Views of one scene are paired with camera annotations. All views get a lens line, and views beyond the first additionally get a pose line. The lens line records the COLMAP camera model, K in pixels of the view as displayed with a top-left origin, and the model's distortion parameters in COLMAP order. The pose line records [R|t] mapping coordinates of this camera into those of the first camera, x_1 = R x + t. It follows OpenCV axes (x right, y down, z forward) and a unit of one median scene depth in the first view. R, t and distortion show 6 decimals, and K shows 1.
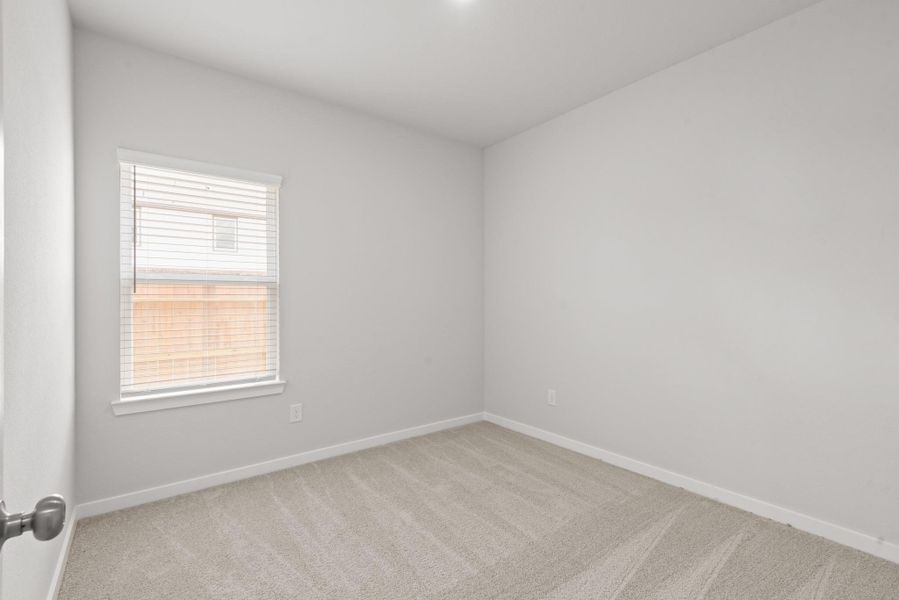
lens RADIAL K [[413.9, 0, 448.6], [0, 413.9, 297.2], [0, 0, 1]] dist [0.000927, 0.006716]
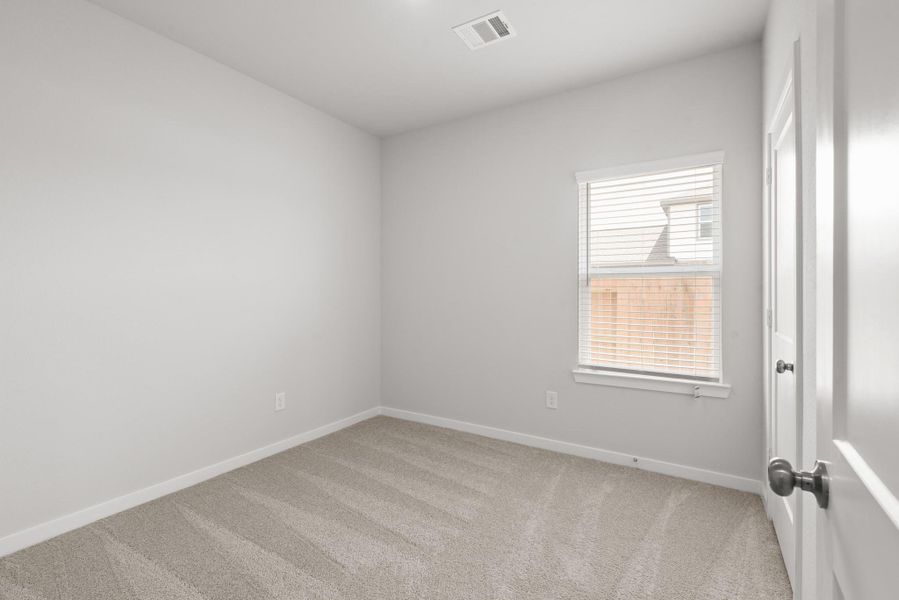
lens RADIAL K [[413.9, 0, 448.6], [0, 413.9, 297.2], [0, 0, 1]] dist [0.000927, 0.006716]
pose [[0.348022, 0.016104, -0.937348, 0.246772], [0.003051, 0.999828, 0.018310, 0.000592], [0.937481, -0.009232, 0.347913, 0.189981]]
